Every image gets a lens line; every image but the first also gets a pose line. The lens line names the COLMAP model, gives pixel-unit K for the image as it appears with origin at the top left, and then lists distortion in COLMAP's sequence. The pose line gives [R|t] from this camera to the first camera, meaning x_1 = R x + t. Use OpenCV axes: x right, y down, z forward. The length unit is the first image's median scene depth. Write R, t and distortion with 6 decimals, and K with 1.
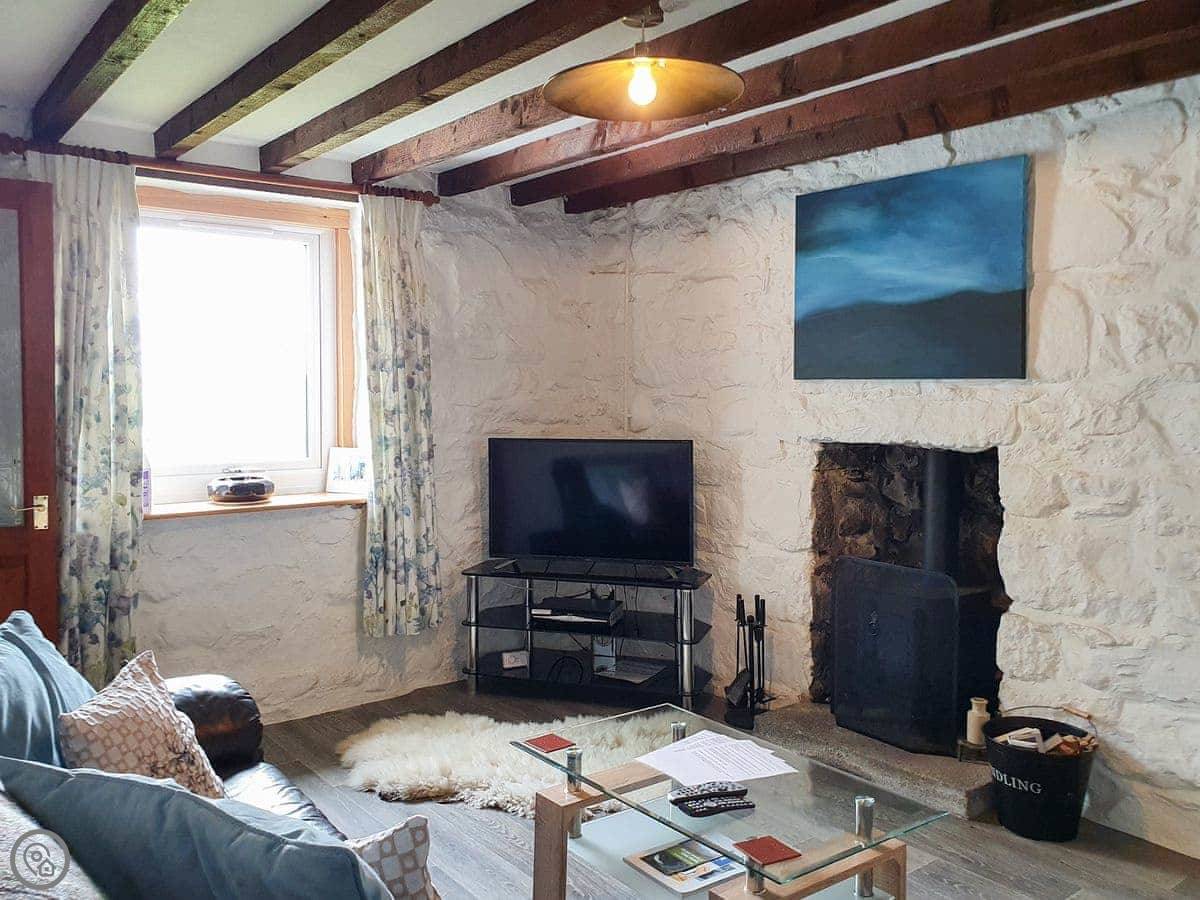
lens RADIAL K [[968.0, 0, 621.9], [0, 968.0, 425.7], [0, 0, 1]] dist [0.010975, -0.000816]
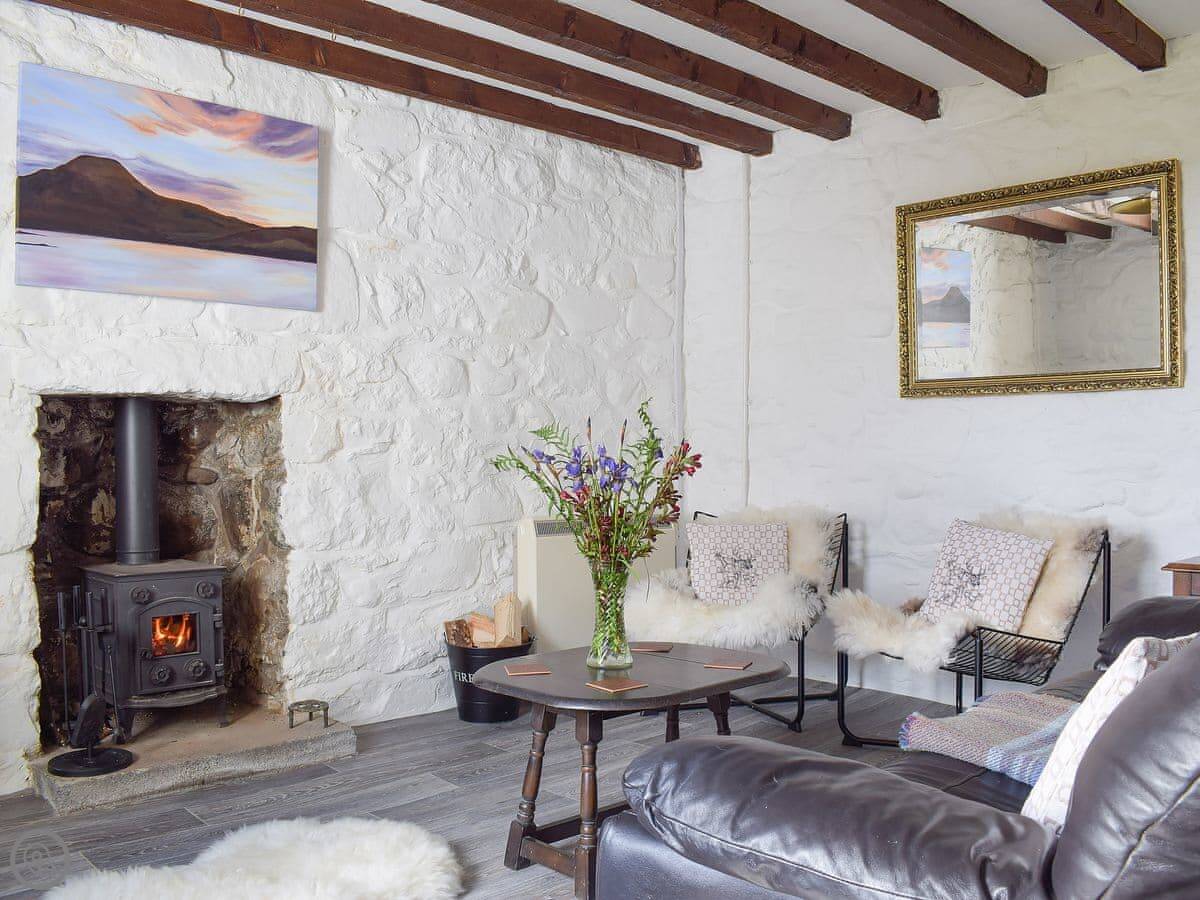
lens RADIAL K [[1059.5, 0, 626.4], [0, 1059.5, 491.9], [0, 0, 1]] dist [-0.090504, 0.008775]
pose [[-0.087735, -0.050920, 0.994842, -0.667706], [0.032021, 0.998032, 0.053907, 0.069762], [-0.995629, 0.036586, -0.085932, 0.708826]]
